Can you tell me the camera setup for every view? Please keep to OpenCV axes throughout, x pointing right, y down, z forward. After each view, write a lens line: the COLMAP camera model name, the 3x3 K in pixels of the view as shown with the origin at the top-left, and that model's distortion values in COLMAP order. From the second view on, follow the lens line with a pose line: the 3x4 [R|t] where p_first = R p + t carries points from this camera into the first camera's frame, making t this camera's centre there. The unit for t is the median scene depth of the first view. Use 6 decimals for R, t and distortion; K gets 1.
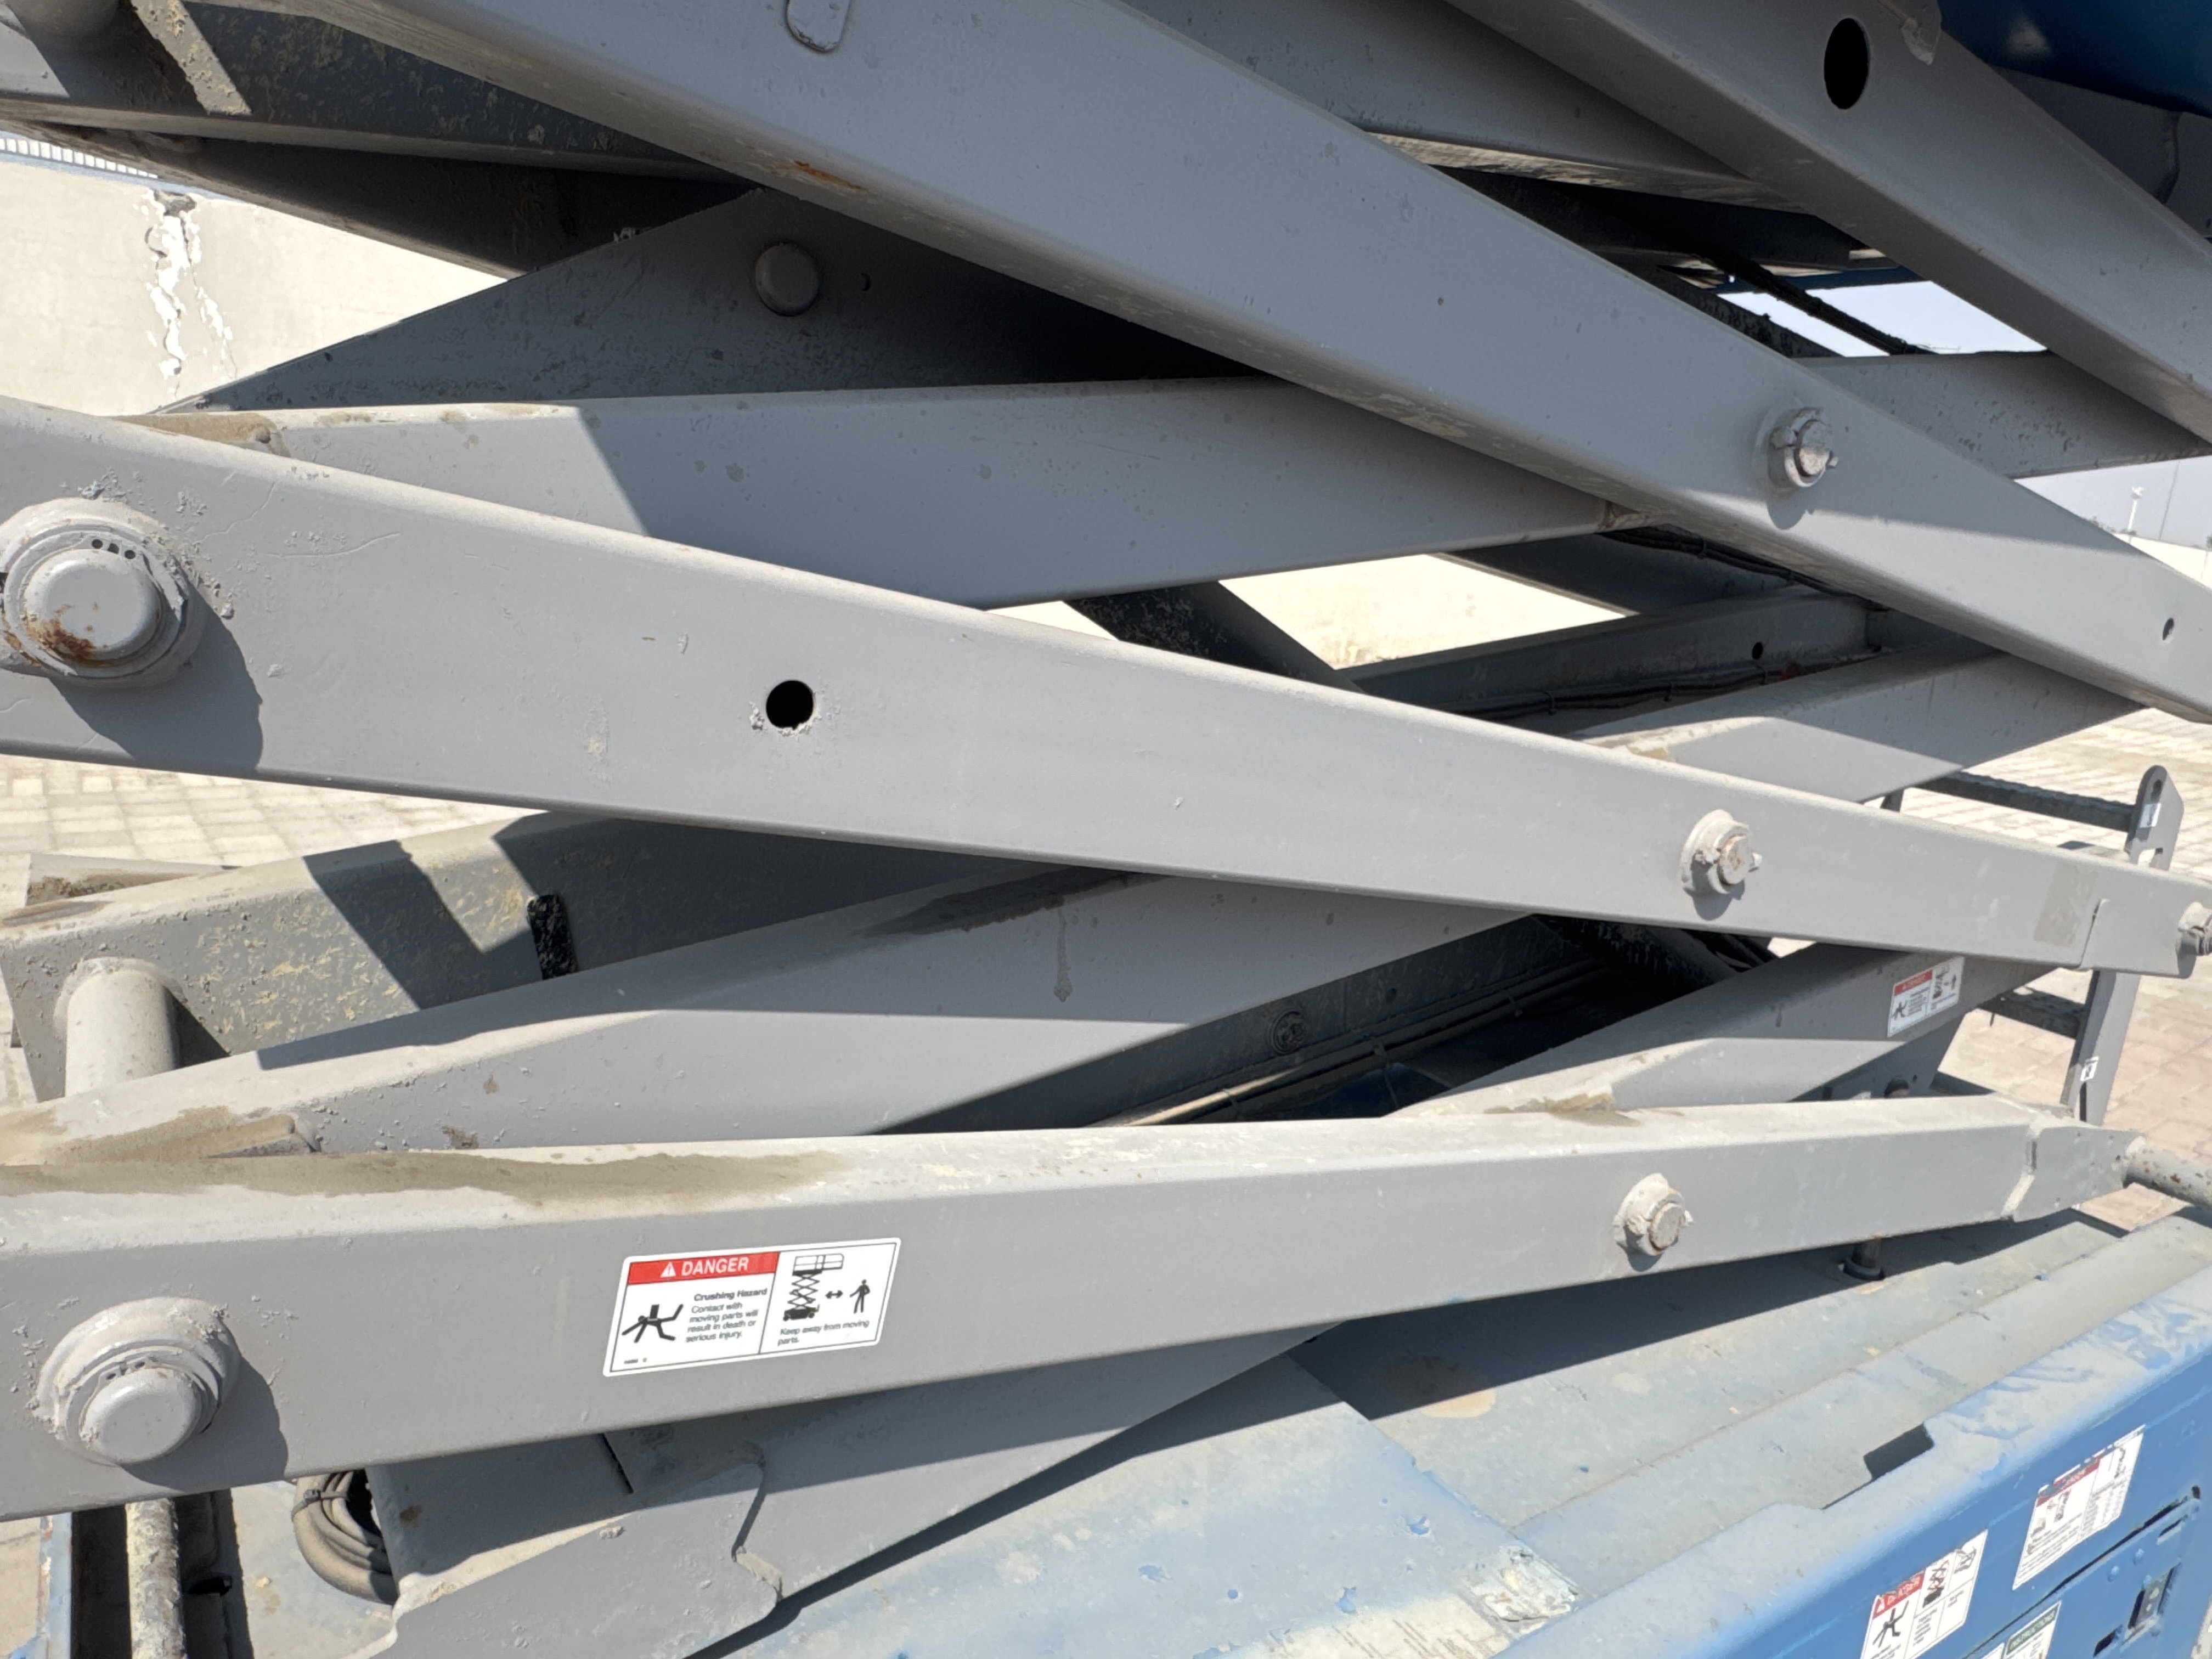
lens RADIAL K [[1458.3, 0, 1106.0], [0, 1458.3, 829.5], [0, 0, 1]] dist [-0.007305, -0.000428]
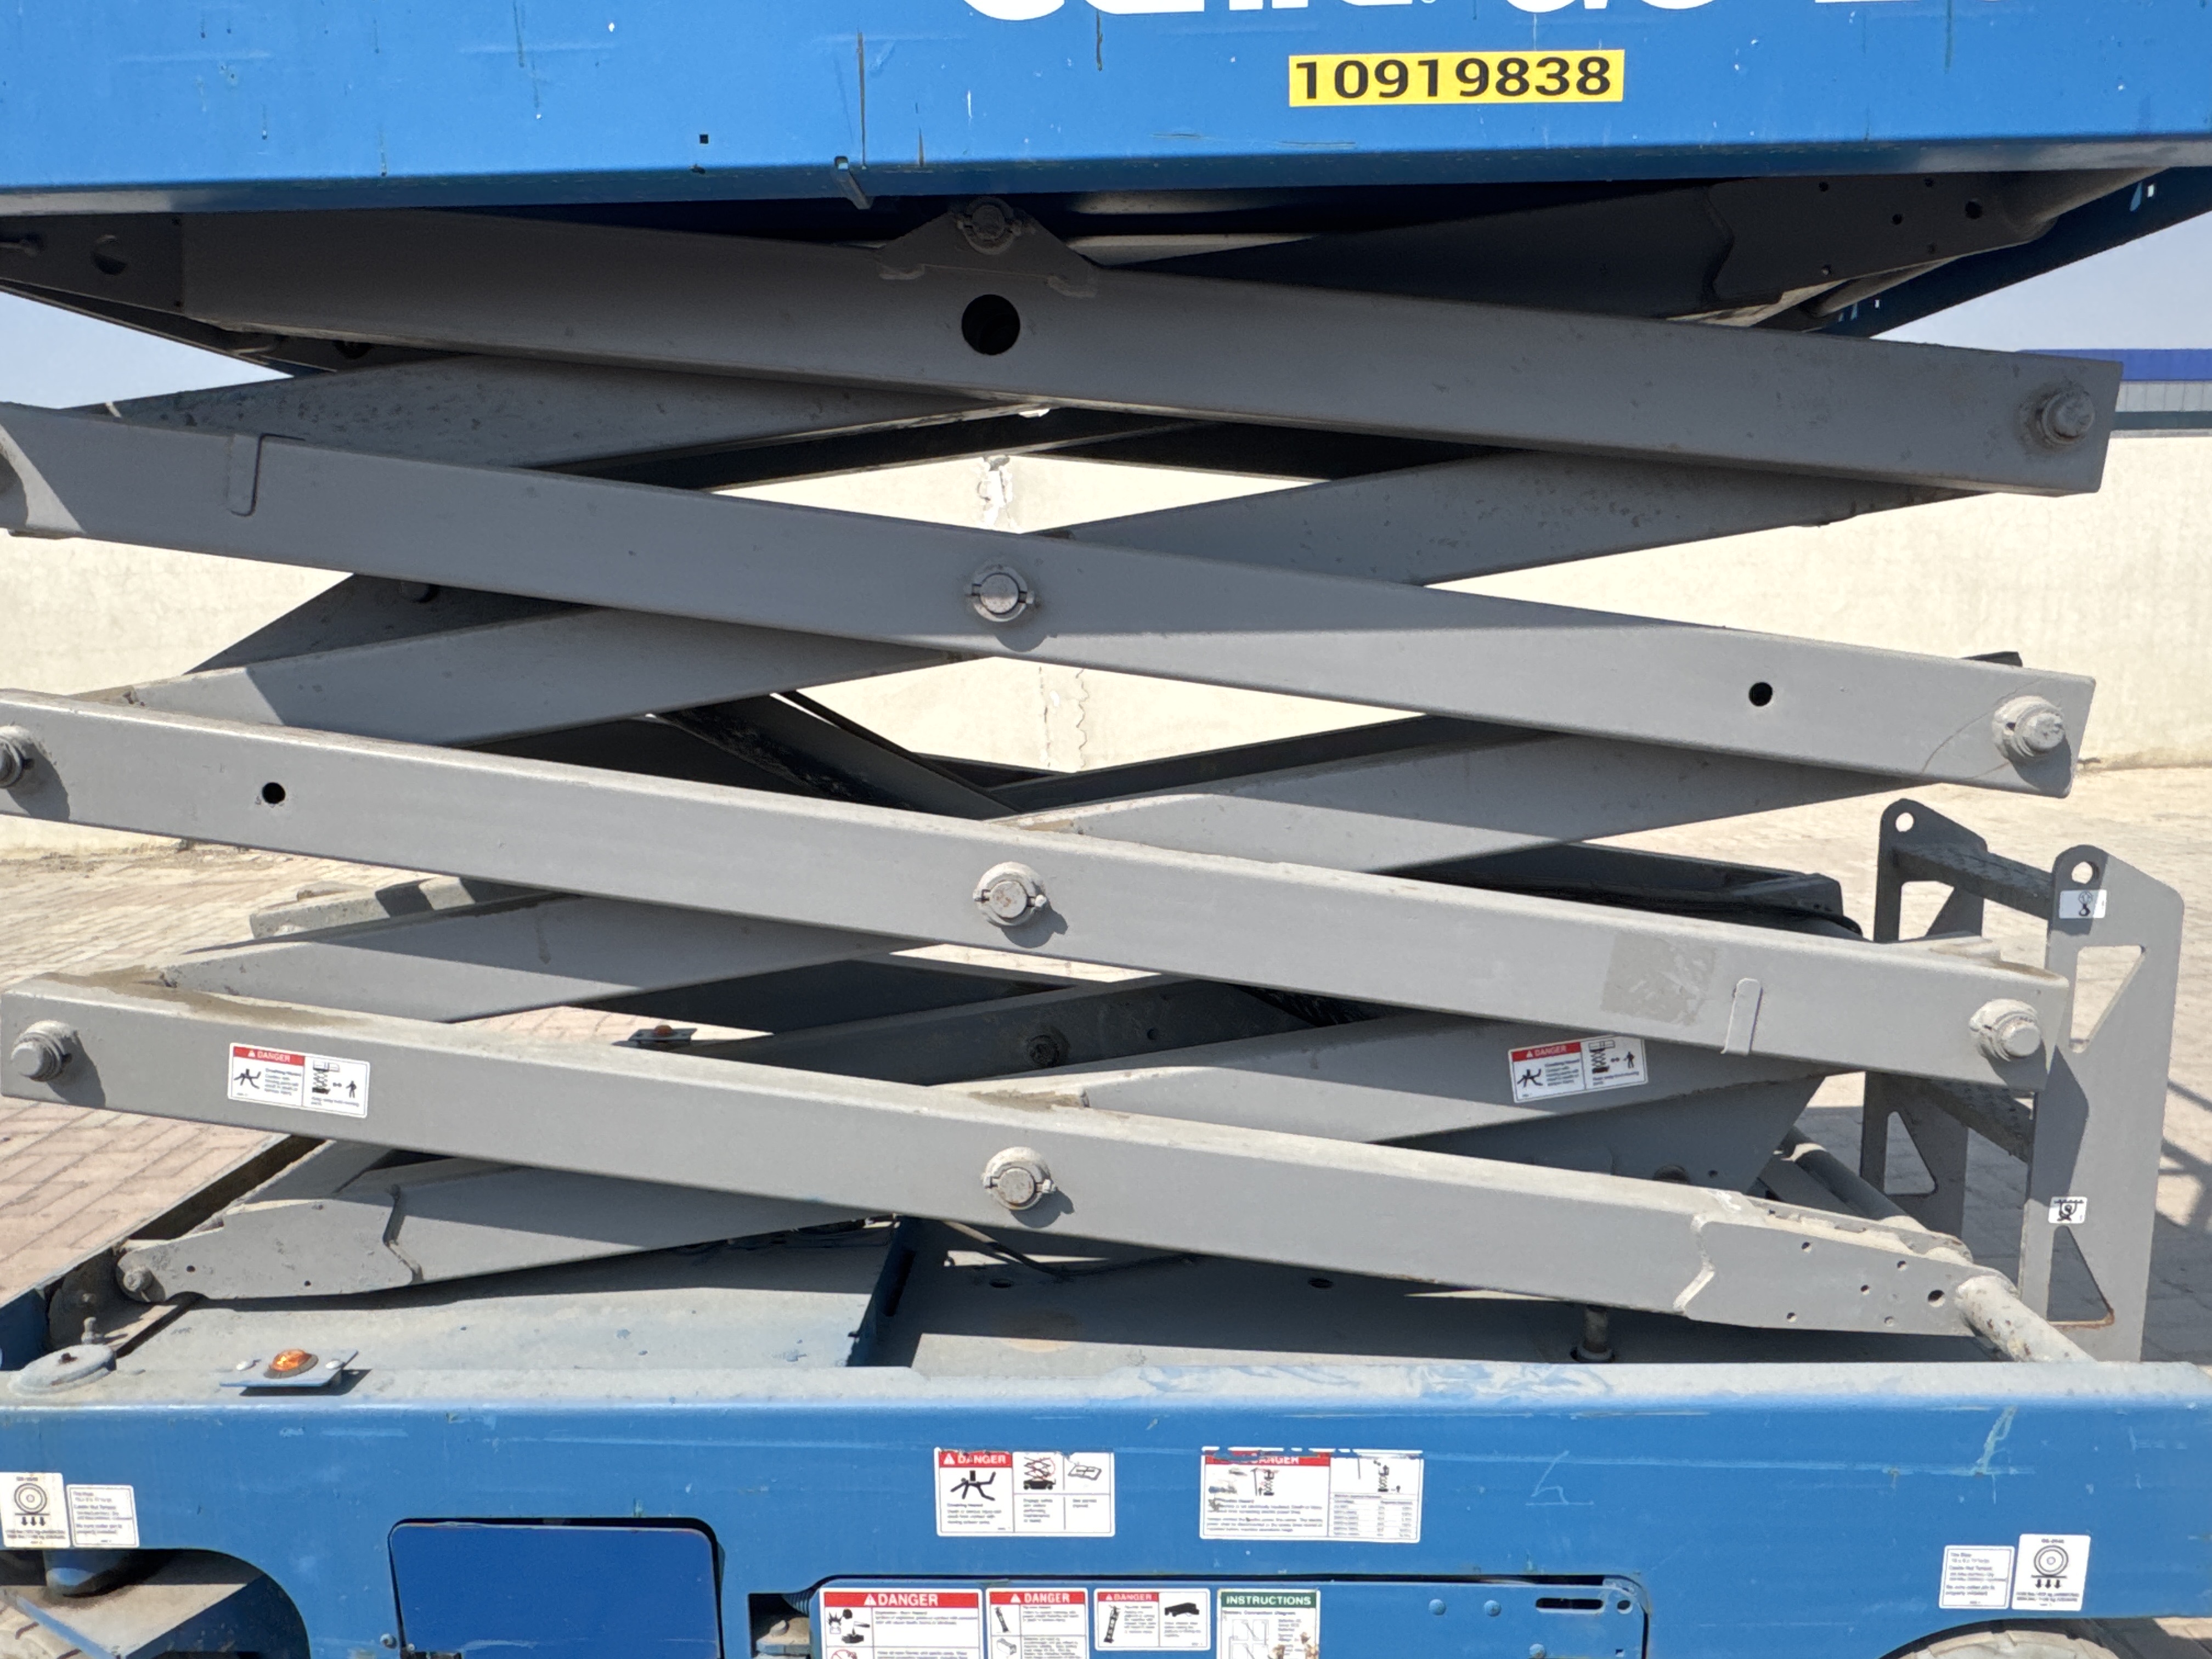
lens RADIAL K [[1450.6, 0, 1106.0], [0, 1450.6, 829.5], [0, 0, 1]] dist [-0.007232, 0.002836]
pose [[0.809739, -0.014395, -0.586613, 1.436781], [-0.037041, 0.996451, -0.075582, 0.060538], [0.585620, 0.082930, 0.806332, -0.019011]]
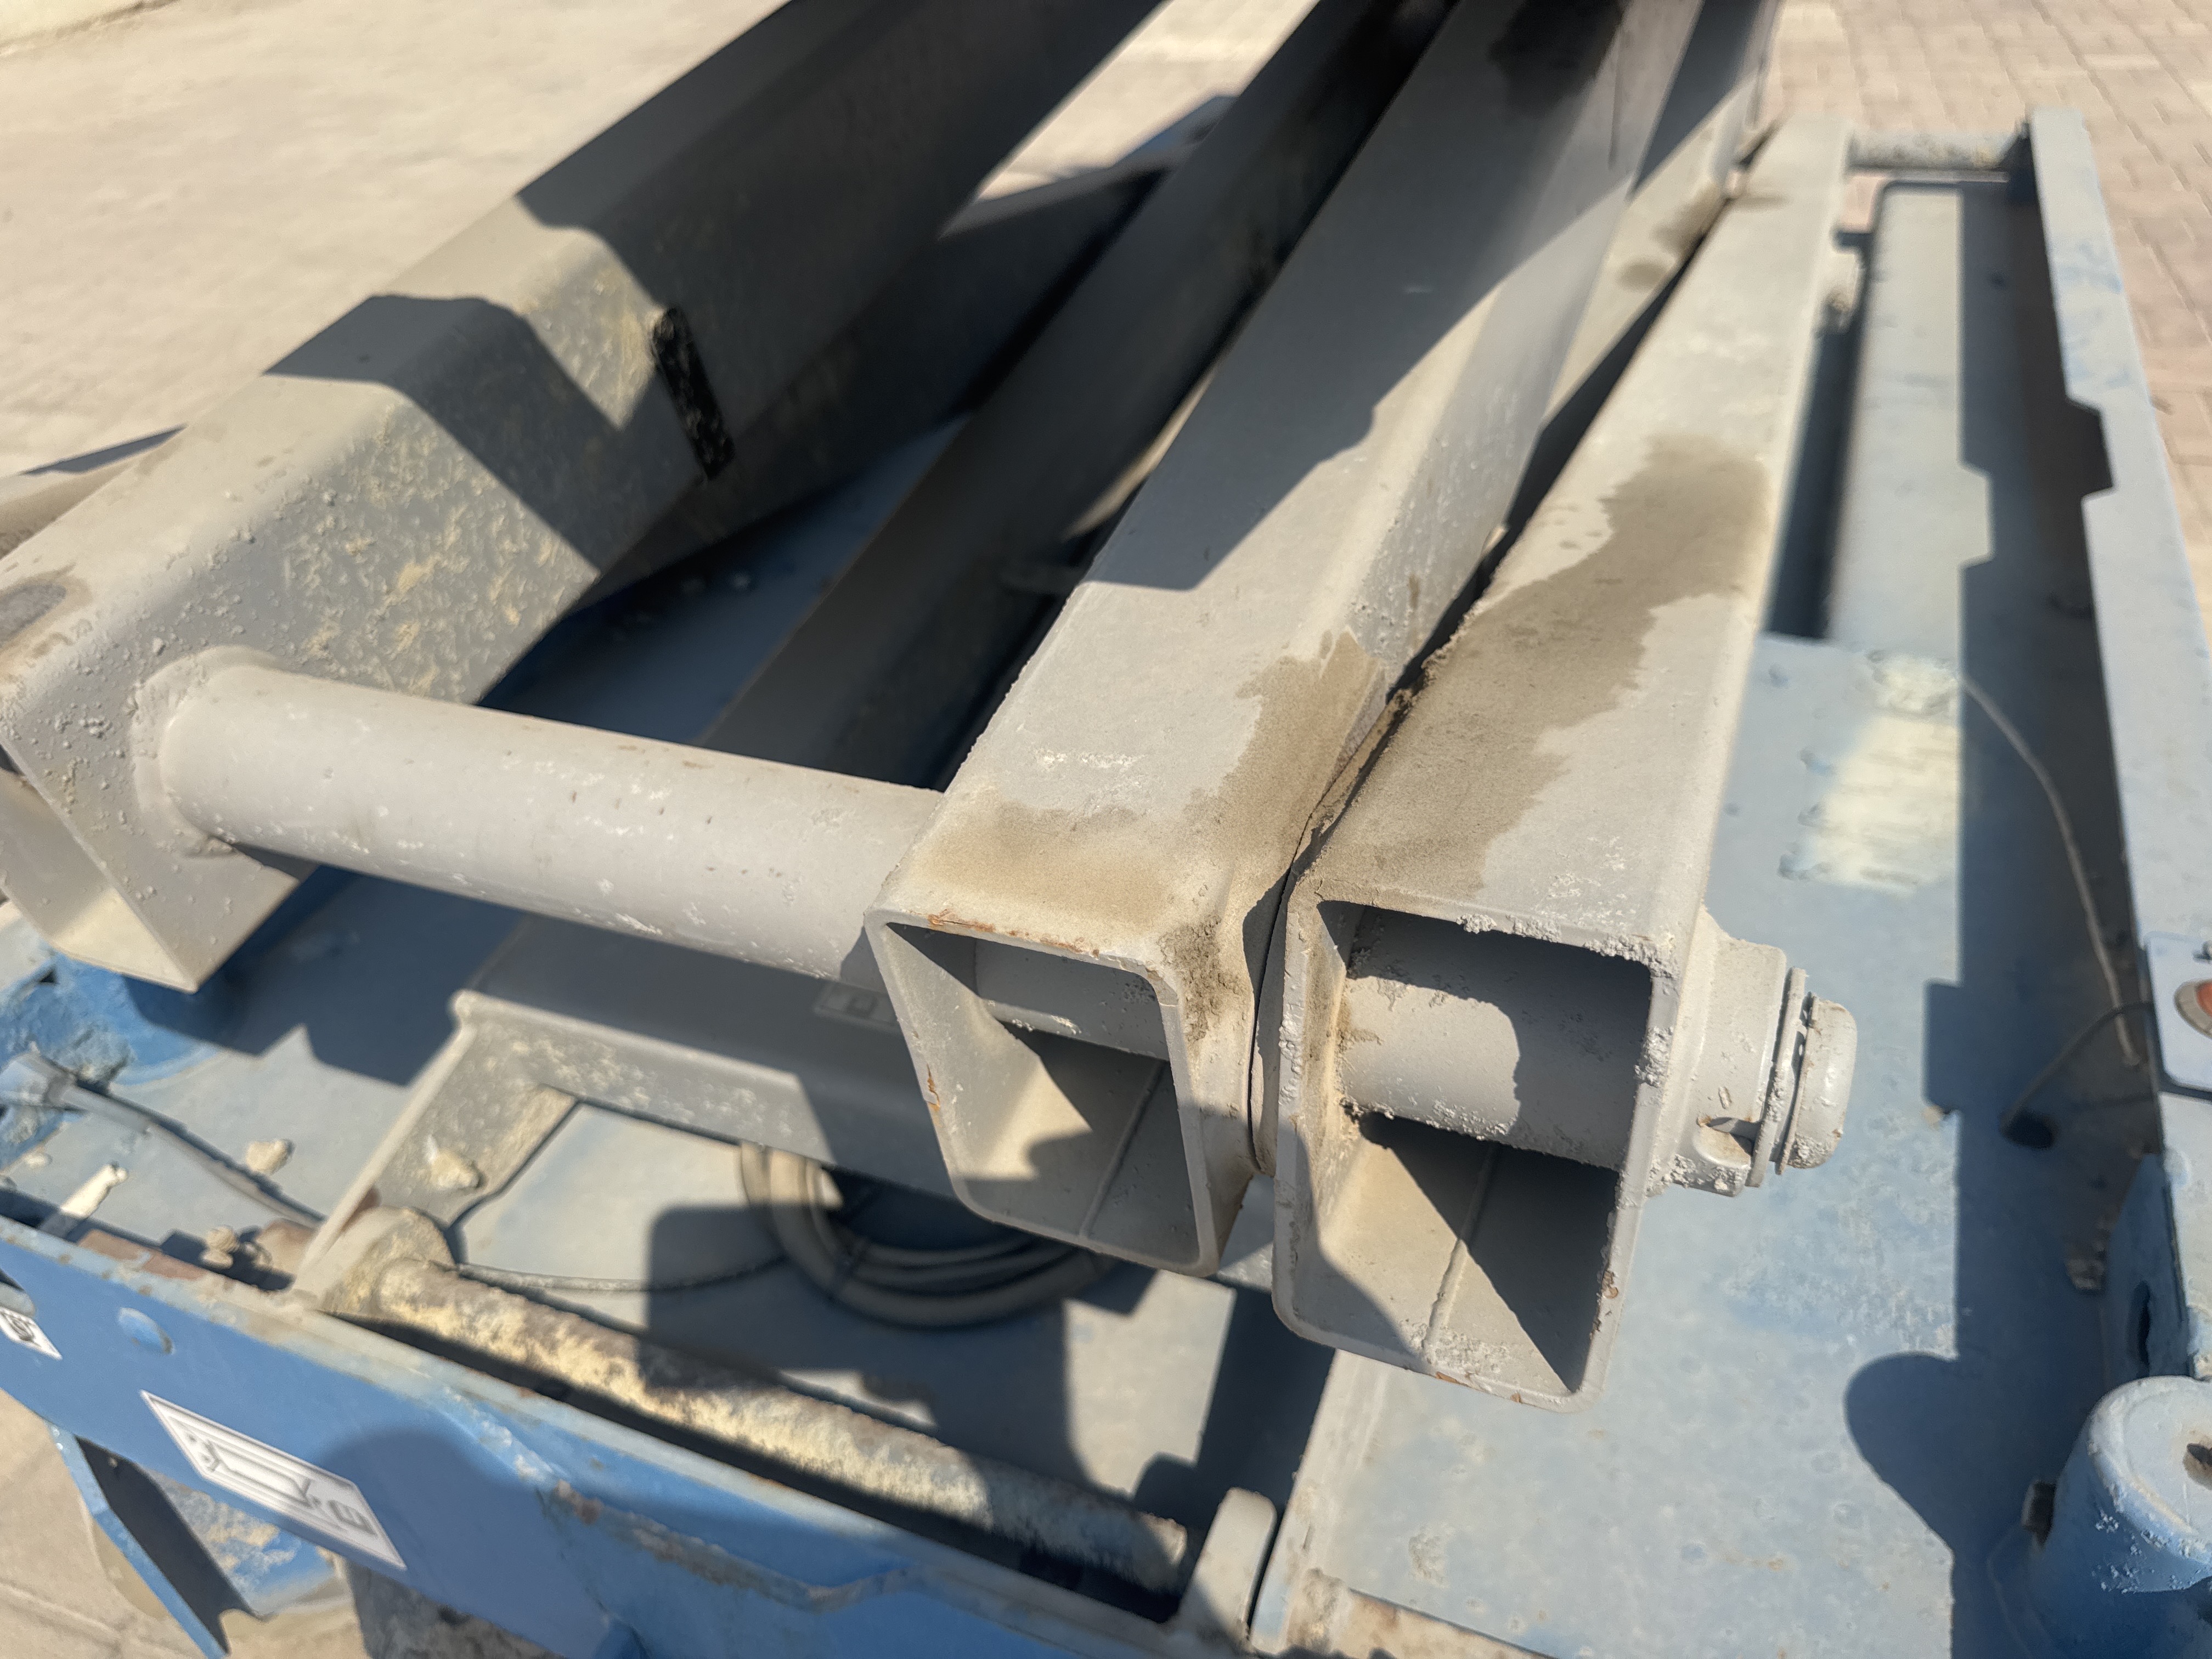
lens RADIAL K [[1586.9, 0, 1106.0], [0, 1586.9, 829.5], [0, 0, 1]] dist [-0.008547, -0.001763]
pose [[0.833118, -0.441818, 0.332733, -0.588151], [0.269758, 0.849762, 0.452918, -0.018936], [-0.482852, -0.287577, 0.827136, 0.369716]]
